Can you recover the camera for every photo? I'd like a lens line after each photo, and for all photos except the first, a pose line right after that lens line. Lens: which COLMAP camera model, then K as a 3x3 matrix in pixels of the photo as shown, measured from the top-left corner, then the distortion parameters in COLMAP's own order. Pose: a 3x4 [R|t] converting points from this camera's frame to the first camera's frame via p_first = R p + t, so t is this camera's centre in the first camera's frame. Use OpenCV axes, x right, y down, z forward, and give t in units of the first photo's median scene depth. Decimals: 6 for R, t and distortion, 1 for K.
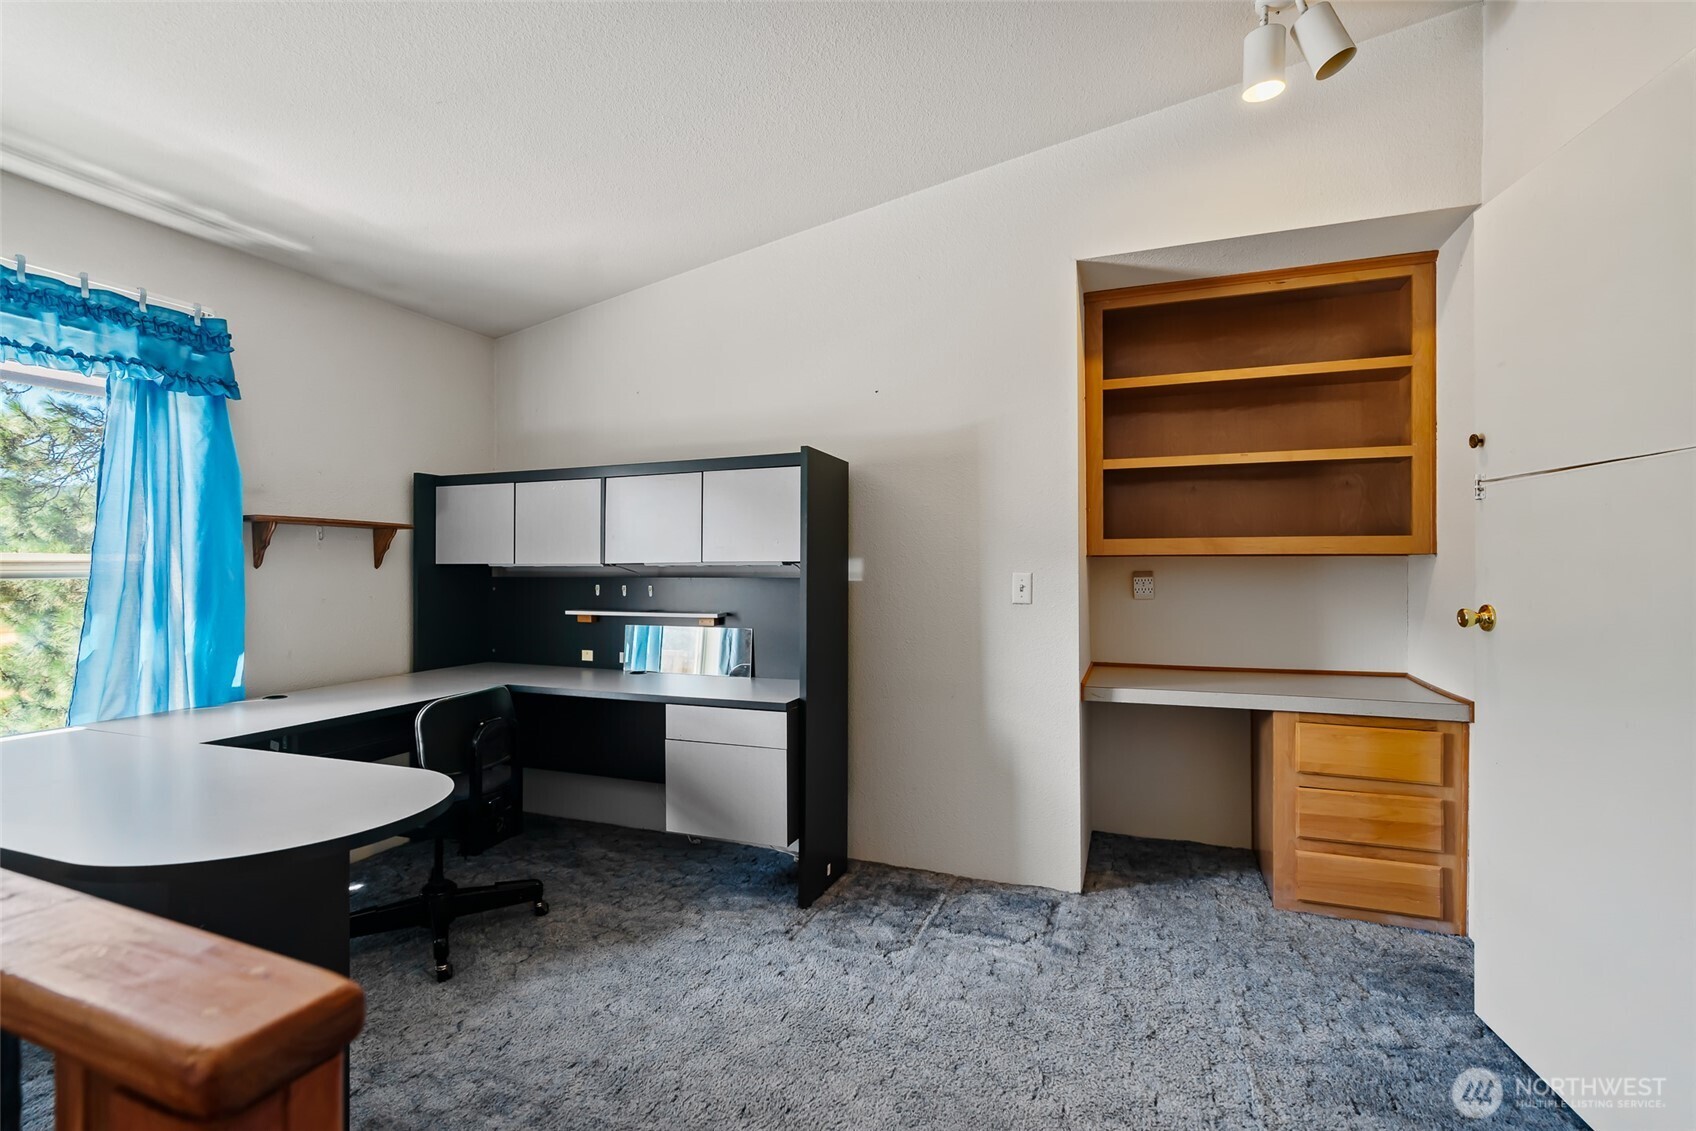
lens RADIAL K [[767.8, 0, 836.0], [0, 767.8, 569.4], [0, 0, 1]] dist [-0.007564, 0.000113]
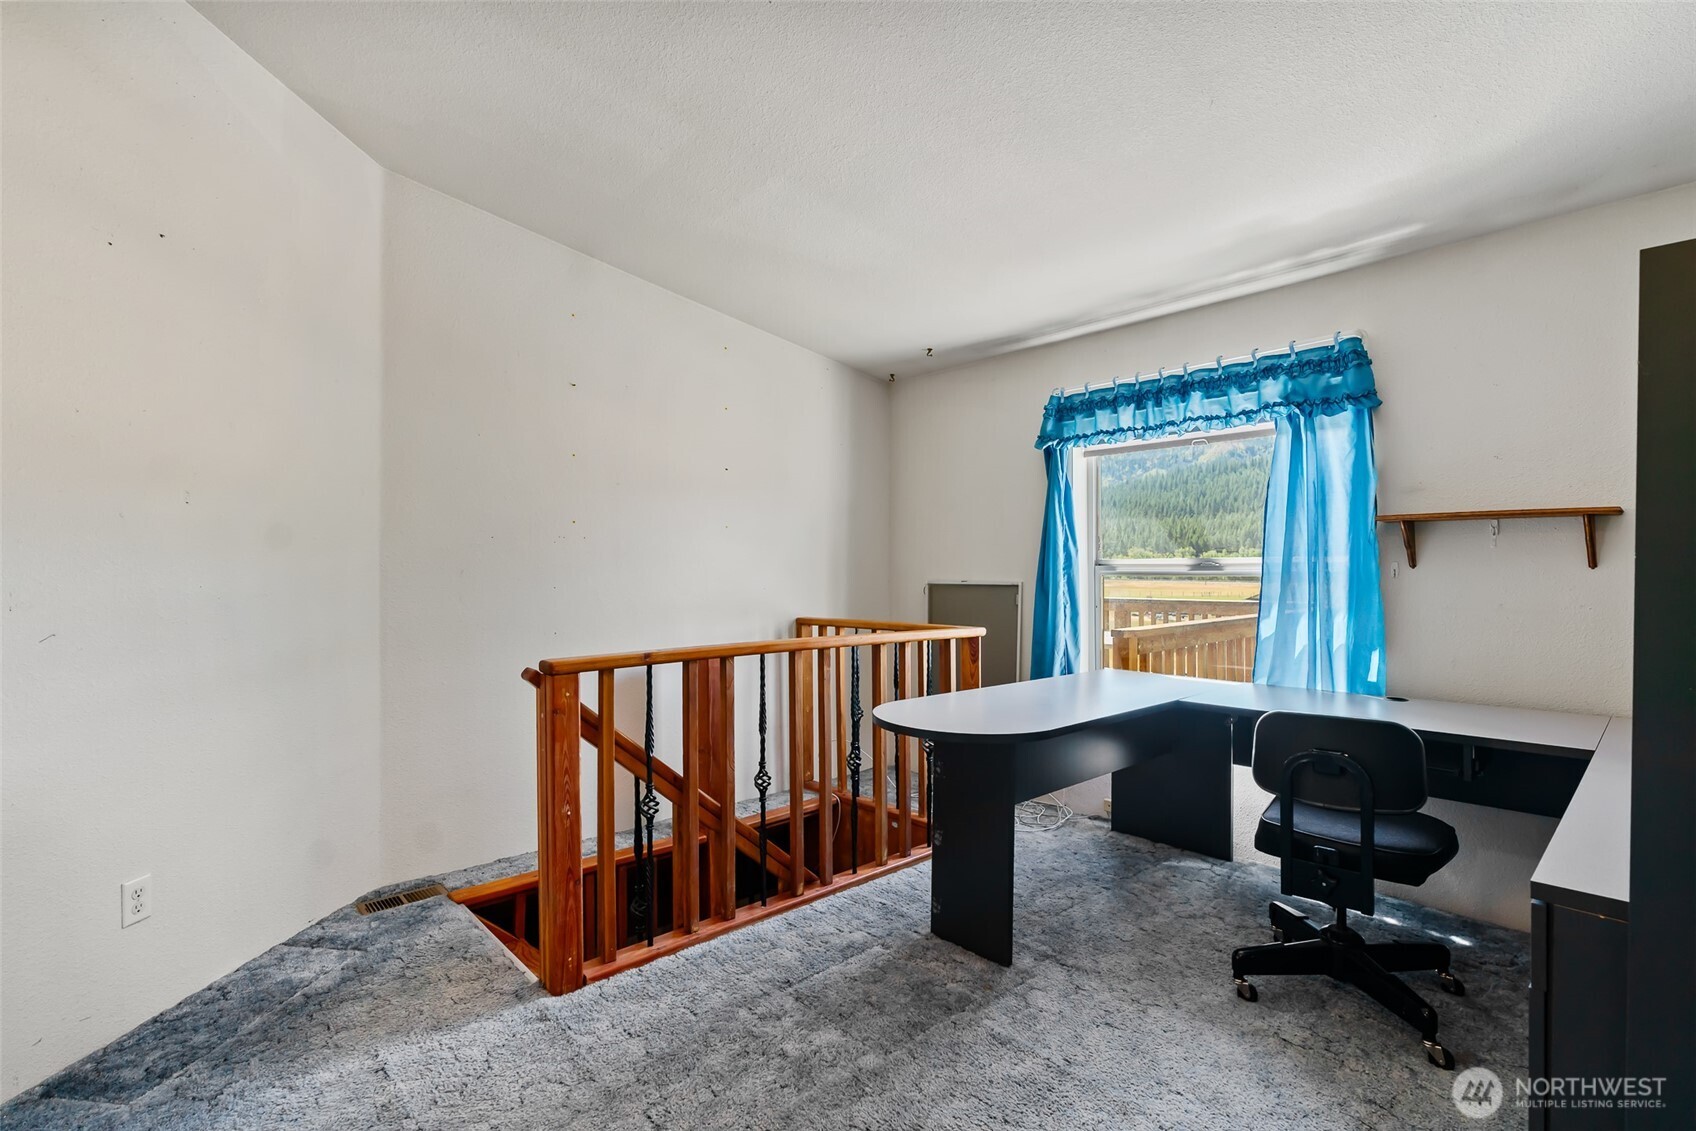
lens RADIAL K [[767.8, 0, 836.0], [0, 767.8, 569.4], [0, 0, 1]] dist [-0.007564, 0.000113]
pose [[-0.453754, 0.004342, -0.891116, 0.501753], [0.000450, 0.999989, 0.004644, -0.005114], [0.891127, 0.001706, -0.453751, 0.855722]]
